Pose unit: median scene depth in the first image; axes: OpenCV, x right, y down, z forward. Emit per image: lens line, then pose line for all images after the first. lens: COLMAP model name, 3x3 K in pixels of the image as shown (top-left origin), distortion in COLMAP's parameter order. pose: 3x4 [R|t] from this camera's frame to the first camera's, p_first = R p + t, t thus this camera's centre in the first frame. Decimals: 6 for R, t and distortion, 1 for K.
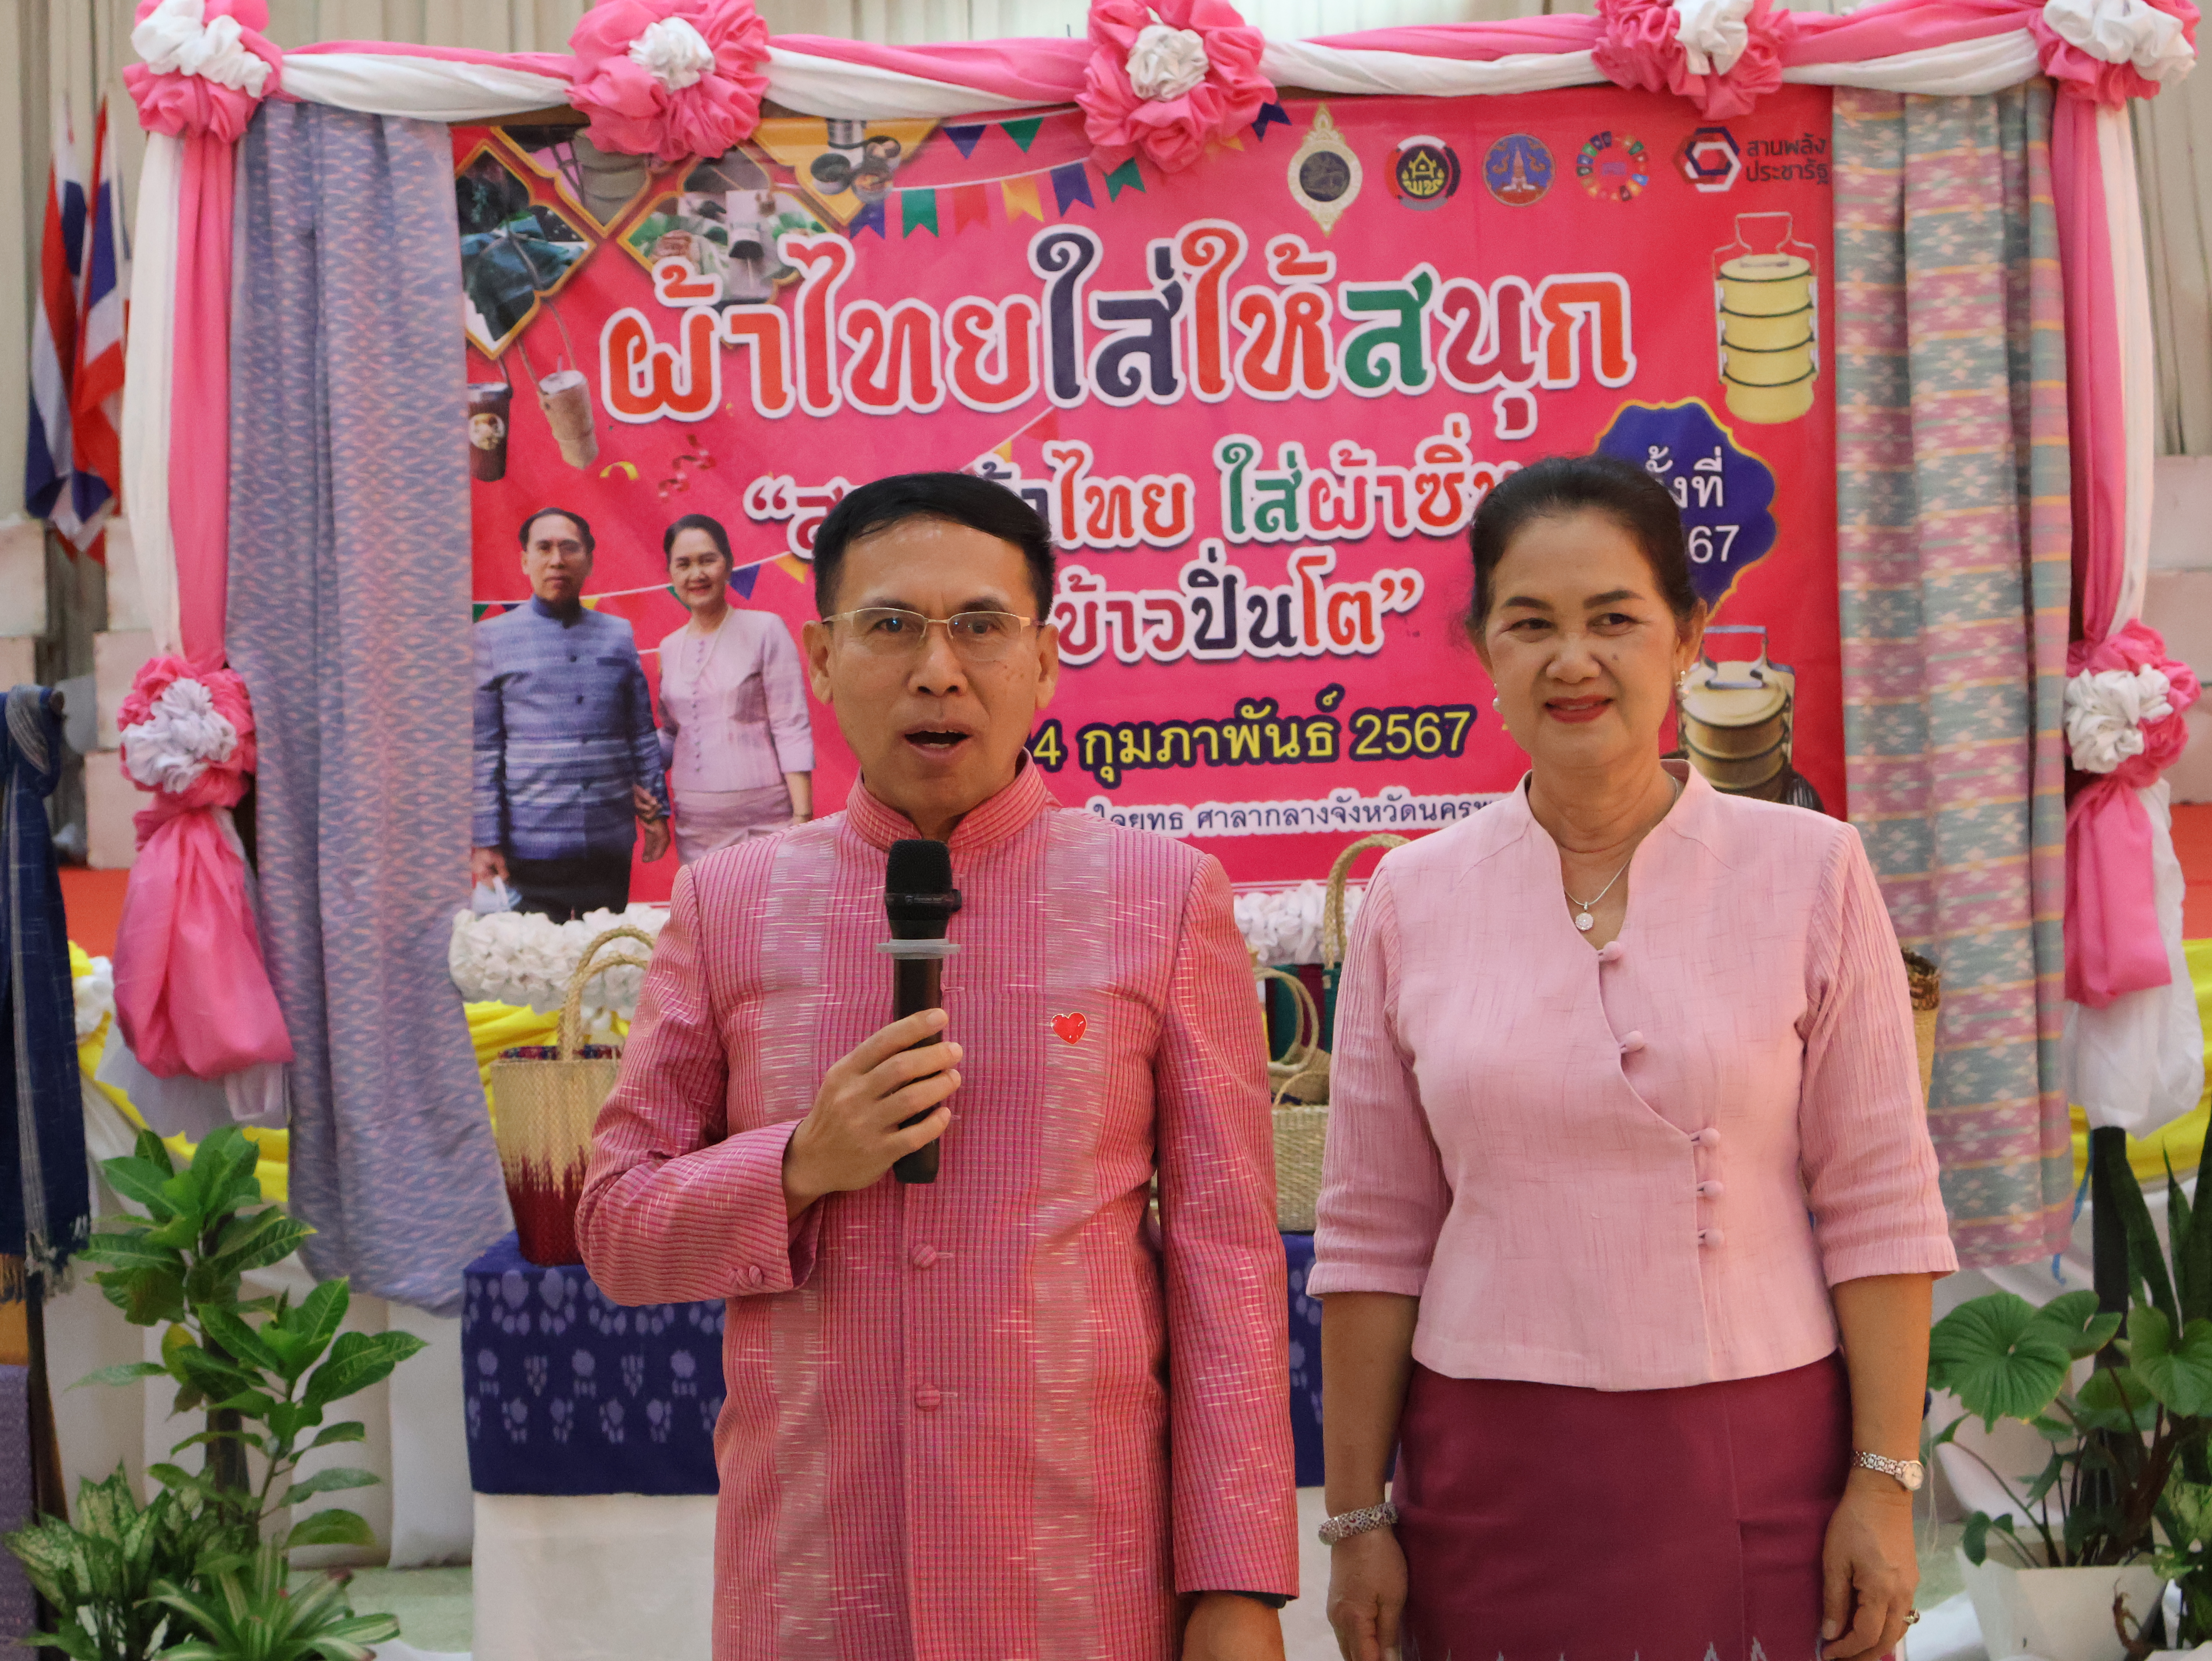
lens RADIAL K [[5616.3, 0, 1104.6], [0, 5616.3, 822.2], [0, 0, 1]] dist [0.104409, 0.000000]
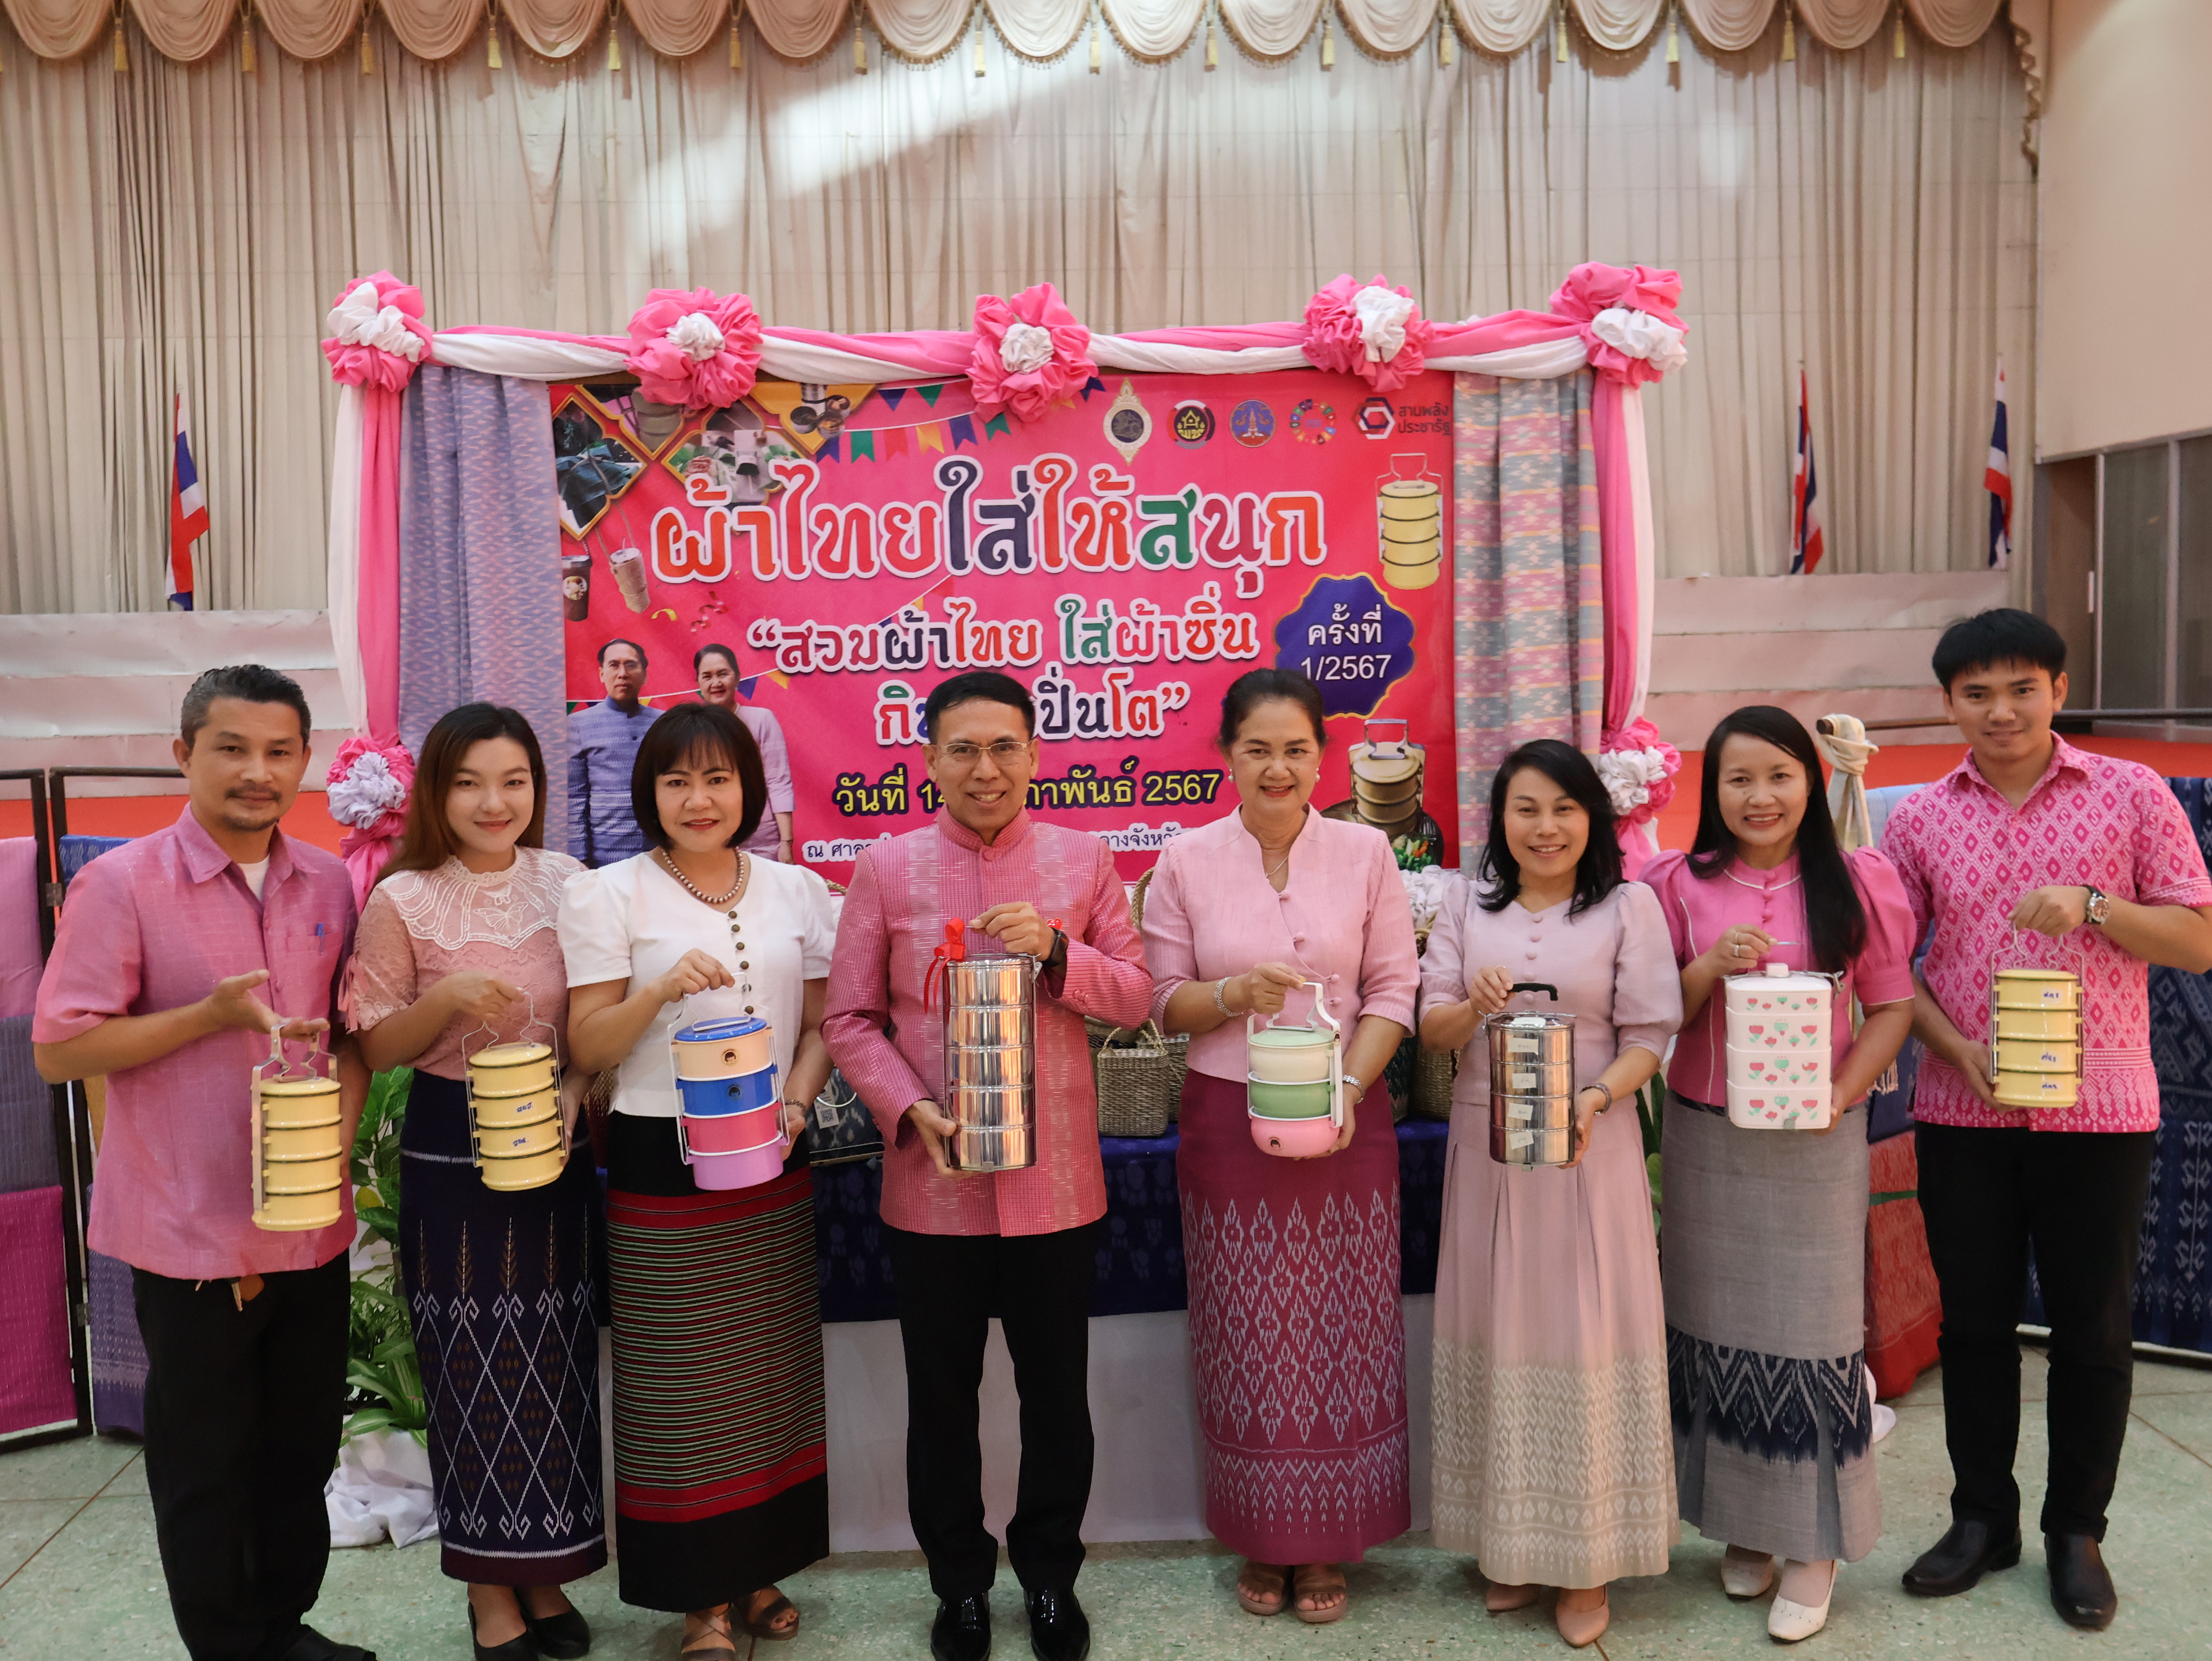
lens RADIAL K [[2623.5, 0, 1145.7], [0, 2623.5, 870.6], [0, 0, 1]] dist [0.066144, 0.000000]
pose [[0.997129, -0.000475, 0.075719, -0.010372], [-0.003338, 0.998732, 0.050222, -0.029547], [-0.075647, -0.050331, 0.995864, 0.278765]]
